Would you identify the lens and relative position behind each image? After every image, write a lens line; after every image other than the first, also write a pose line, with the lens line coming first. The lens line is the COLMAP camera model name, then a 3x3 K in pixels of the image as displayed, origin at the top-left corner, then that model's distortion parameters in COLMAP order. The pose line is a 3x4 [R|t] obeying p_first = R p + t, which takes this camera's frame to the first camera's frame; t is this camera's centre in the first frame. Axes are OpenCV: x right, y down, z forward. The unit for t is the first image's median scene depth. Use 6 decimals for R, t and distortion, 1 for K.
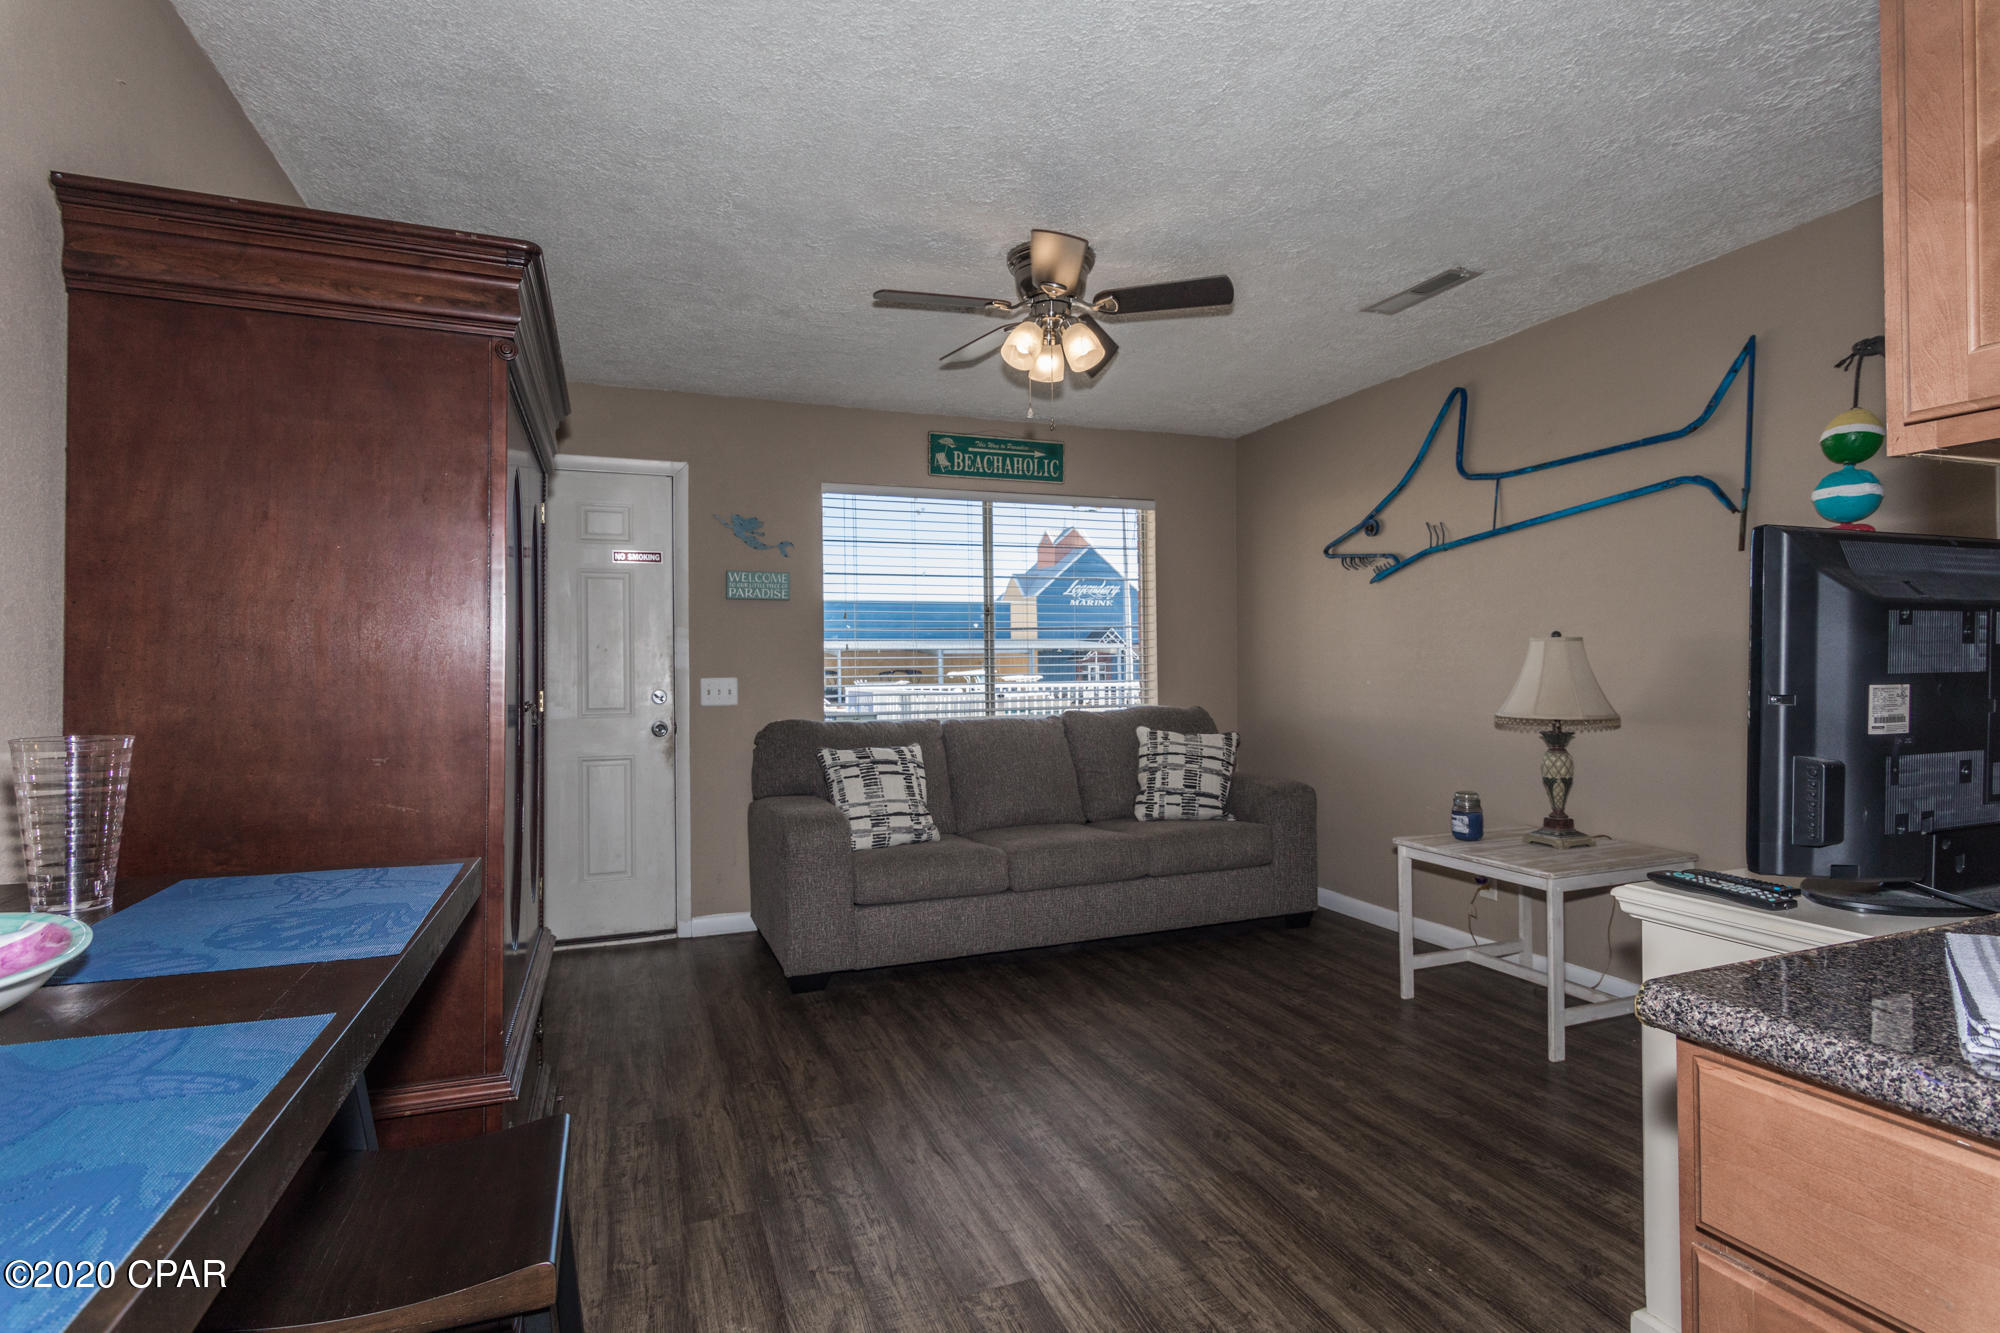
lens RADIAL K [[934.4, 0, 999.4], [0, 934.4, 663.4], [0, 0, 1]] dist [0.003031, -0.000067]
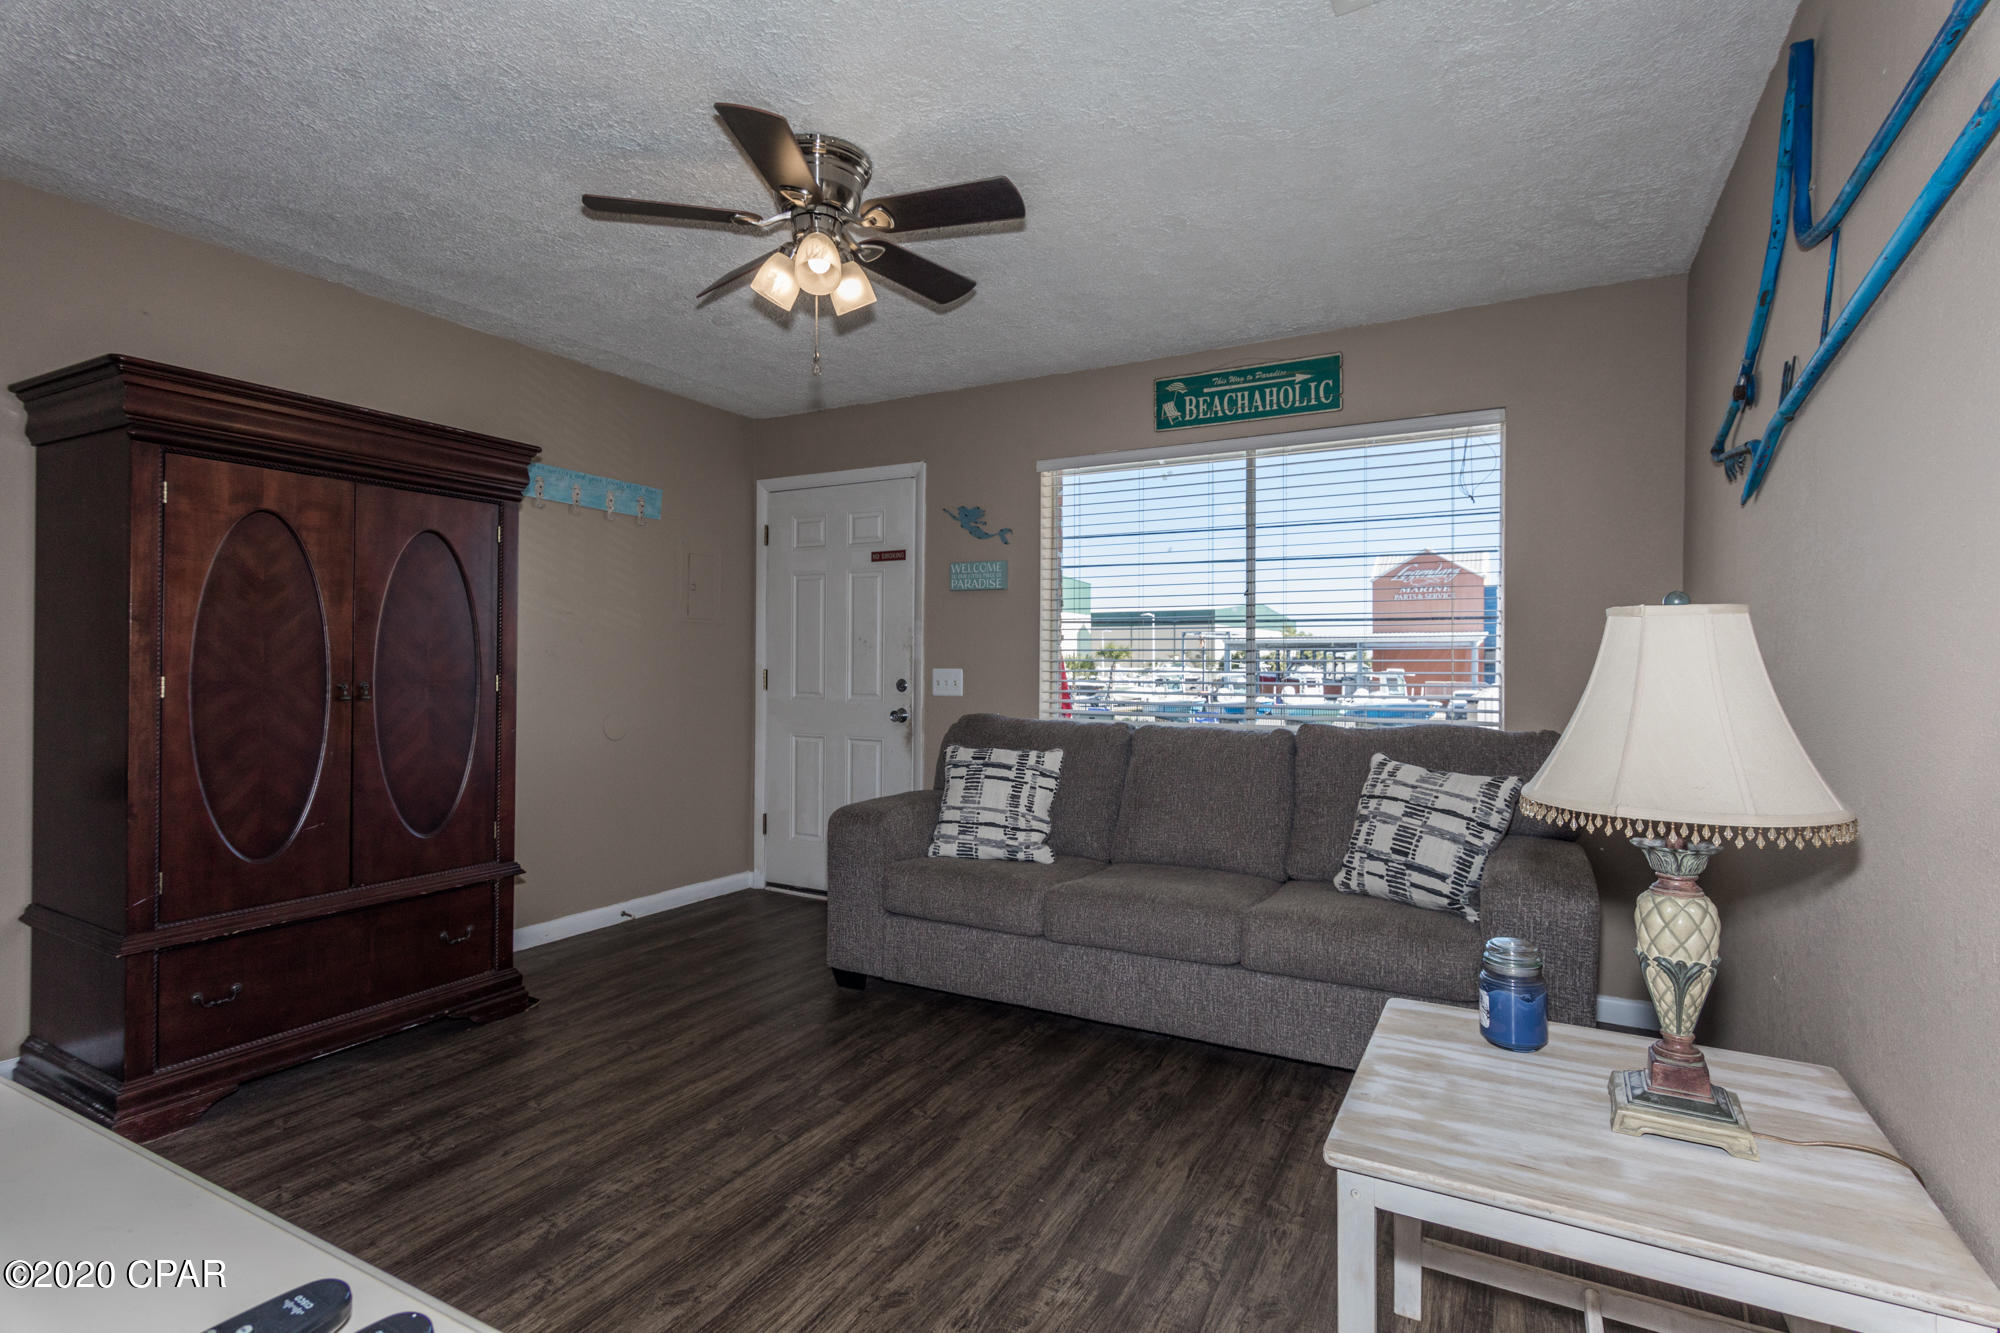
lens RADIAL K [[934.4, 0, 999.4], [0, 934.4, 663.4], [0, 0, 1]] dist [0.003031, -0.000067]
pose [[0.664777, 0.014727, -0.746897, 0.498125], [-0.010418, 0.999891, 0.010443, -0.001612], [0.746969, 0.000839, 0.664858, 0.367826]]
